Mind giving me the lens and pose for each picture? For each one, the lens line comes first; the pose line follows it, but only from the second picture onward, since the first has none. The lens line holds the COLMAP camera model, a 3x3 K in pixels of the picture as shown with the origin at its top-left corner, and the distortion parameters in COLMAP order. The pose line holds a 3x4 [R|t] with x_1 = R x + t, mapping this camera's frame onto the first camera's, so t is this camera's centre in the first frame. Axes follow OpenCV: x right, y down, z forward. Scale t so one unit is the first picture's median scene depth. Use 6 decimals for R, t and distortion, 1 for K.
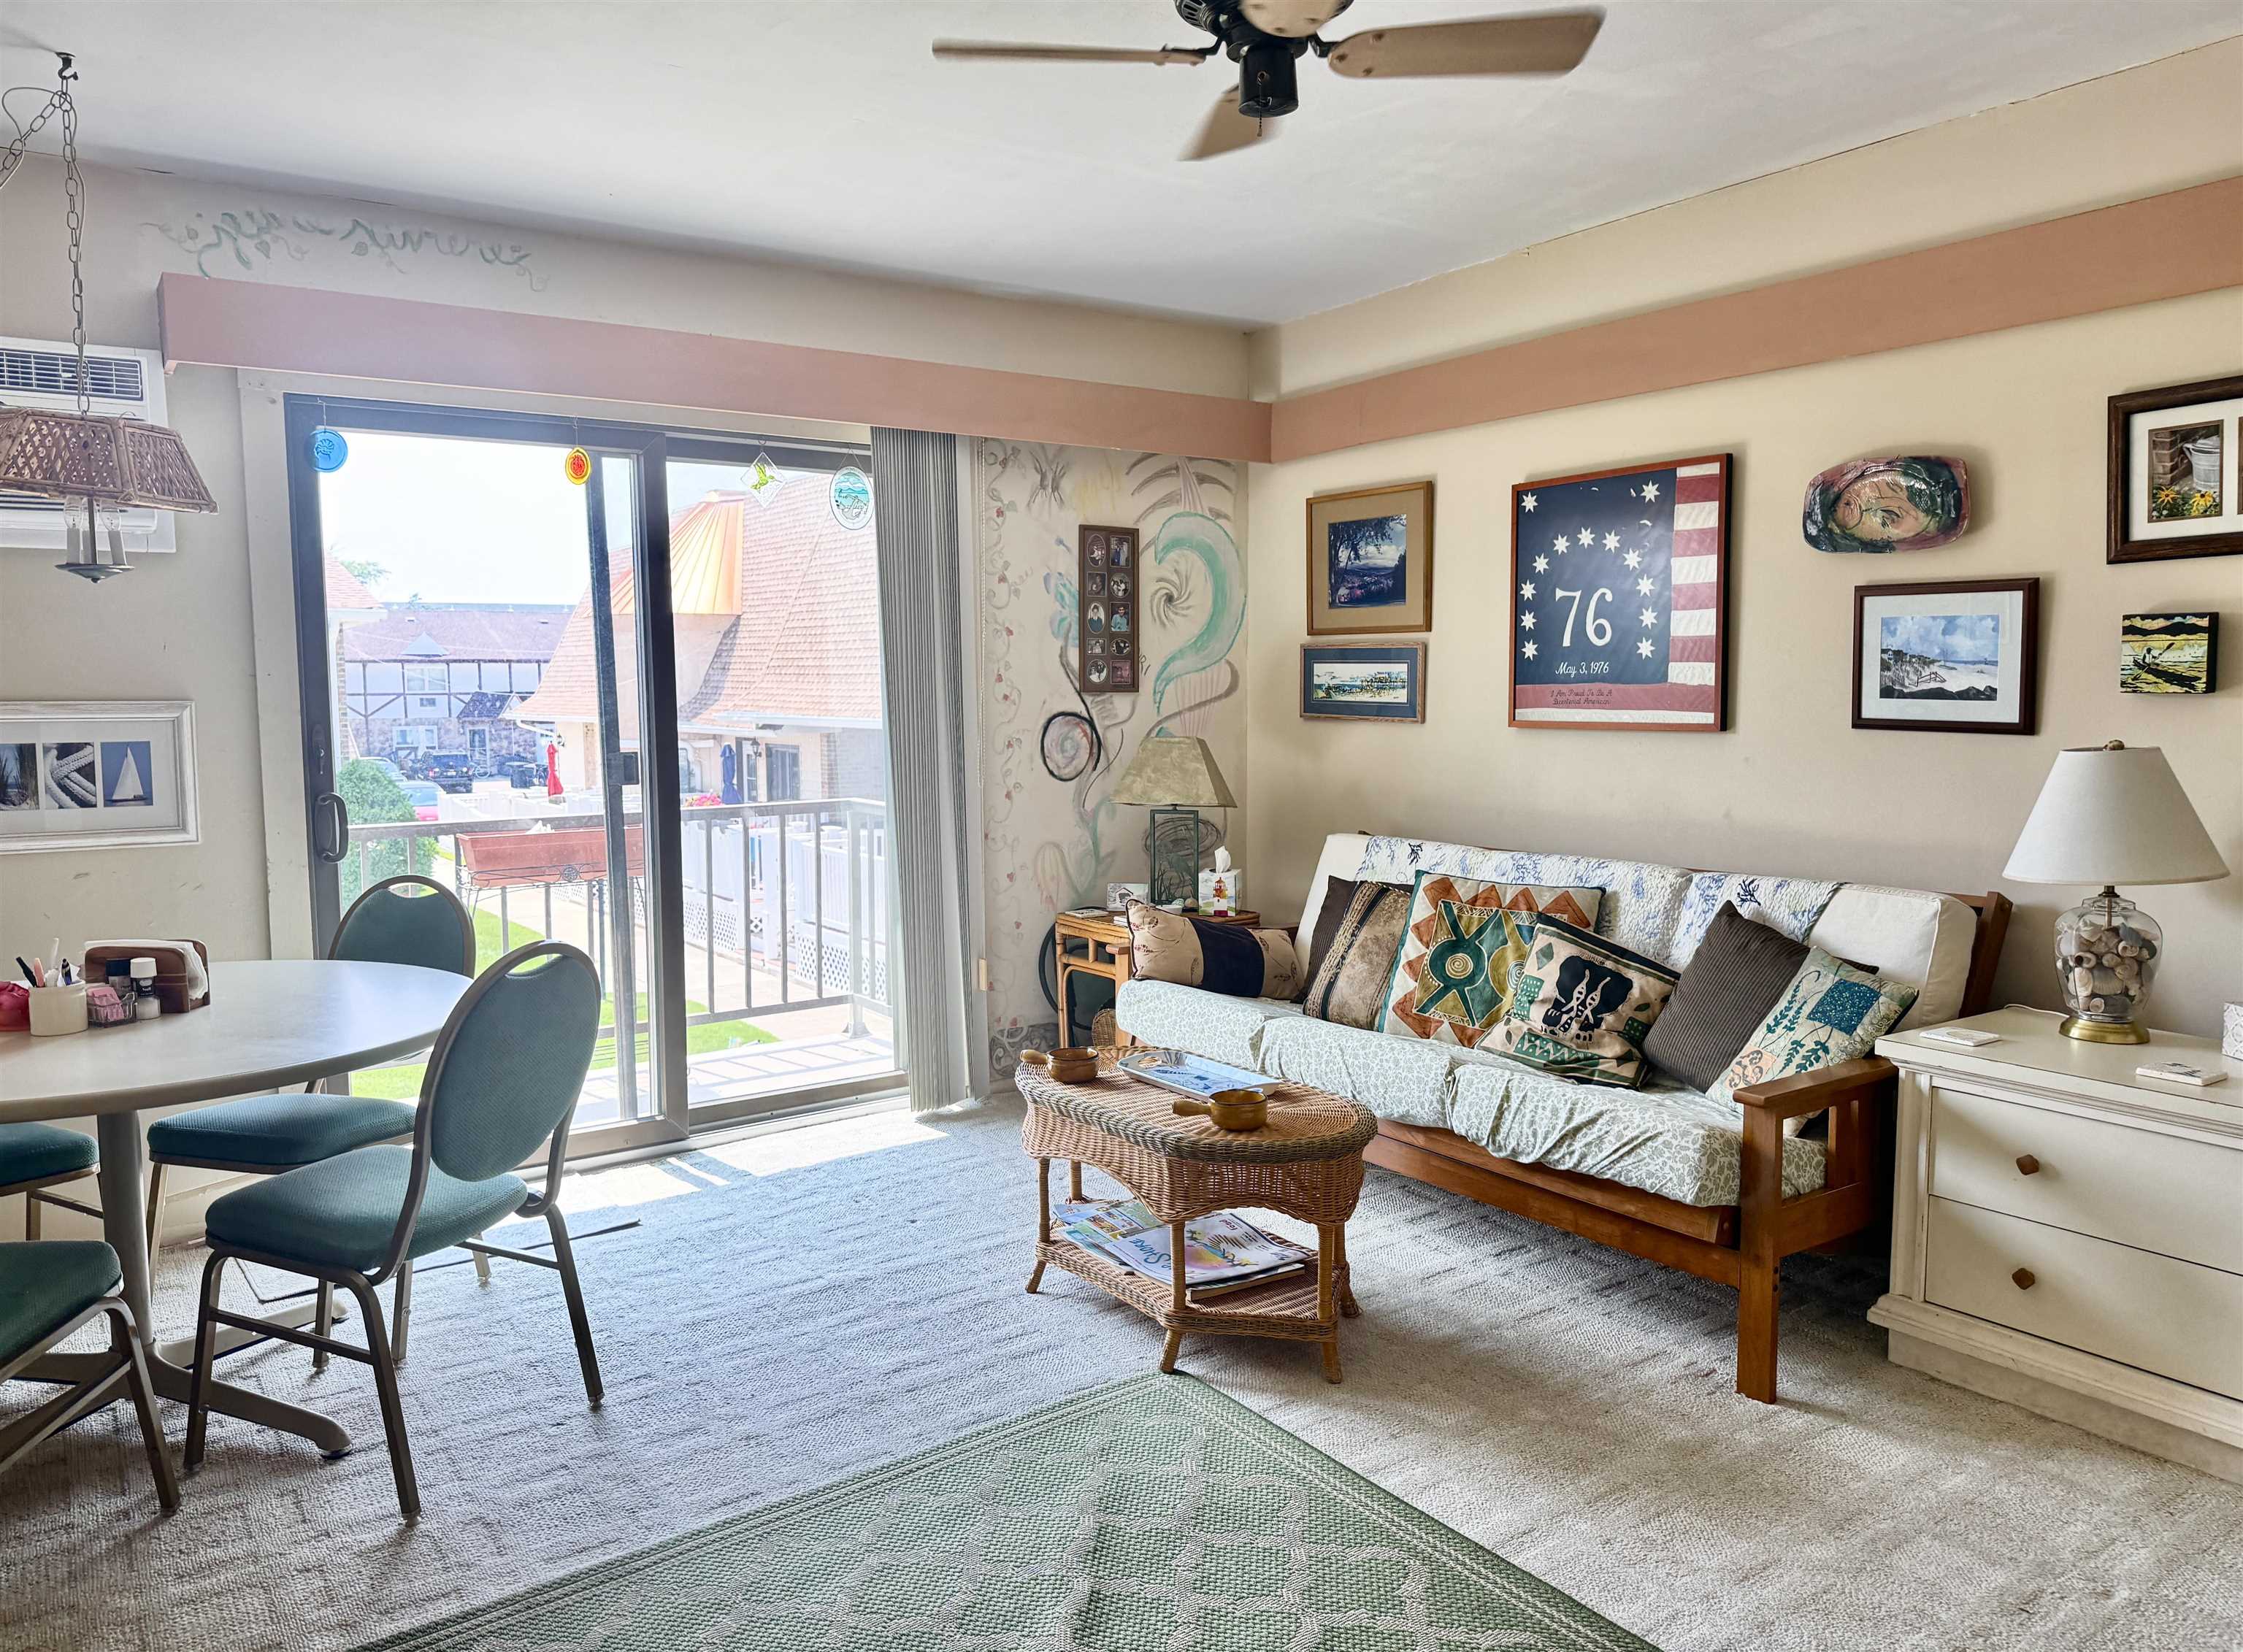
lens RADIAL K [[1514.4, 0, 1111.1], [0, 1514.4, 898.2], [0, 0, 1]] dist [-0.015251, -0.002289]
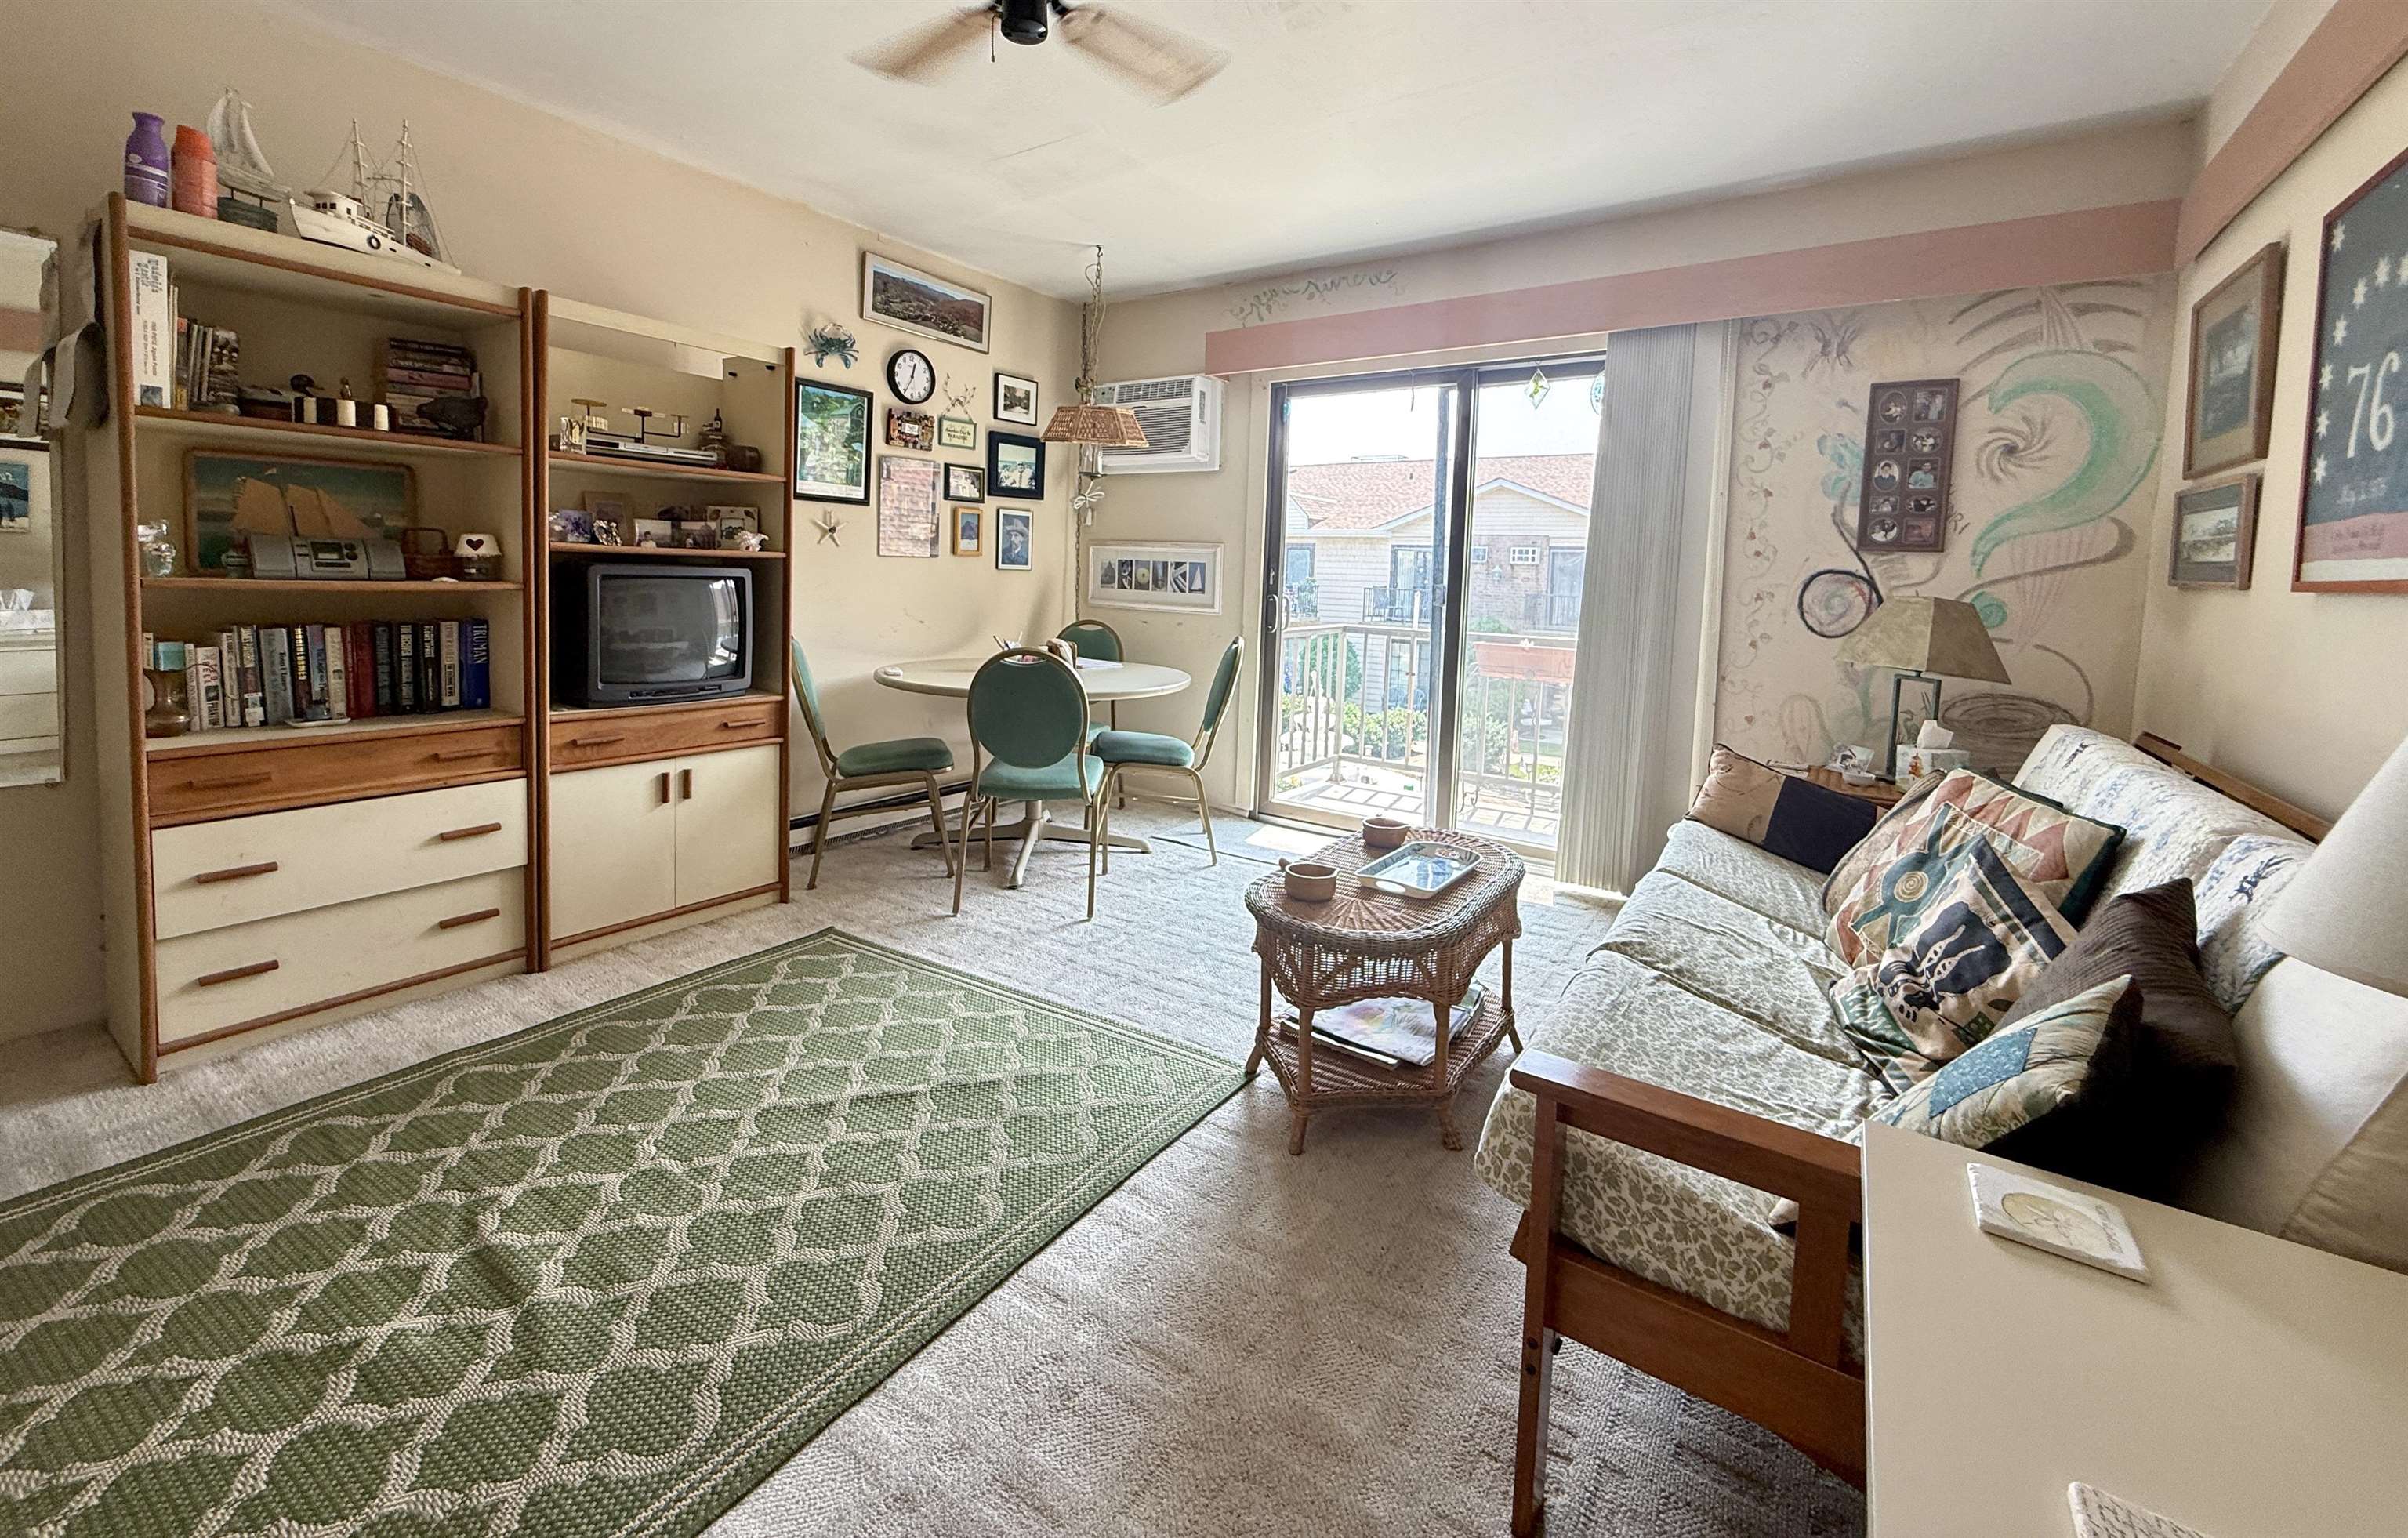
lens RADIAL K [[958.3, 0, 1202.0], [0, 958.3, 637.8], [0, 0, 1]] dist [-0.001512, -0.000108]
pose [[0.368625, 0.082257, -0.925932, 0.415053], [-0.163218, 0.986330, 0.022643, -0.023521], [0.915137, 0.142782, 0.377012, 0.378757]]
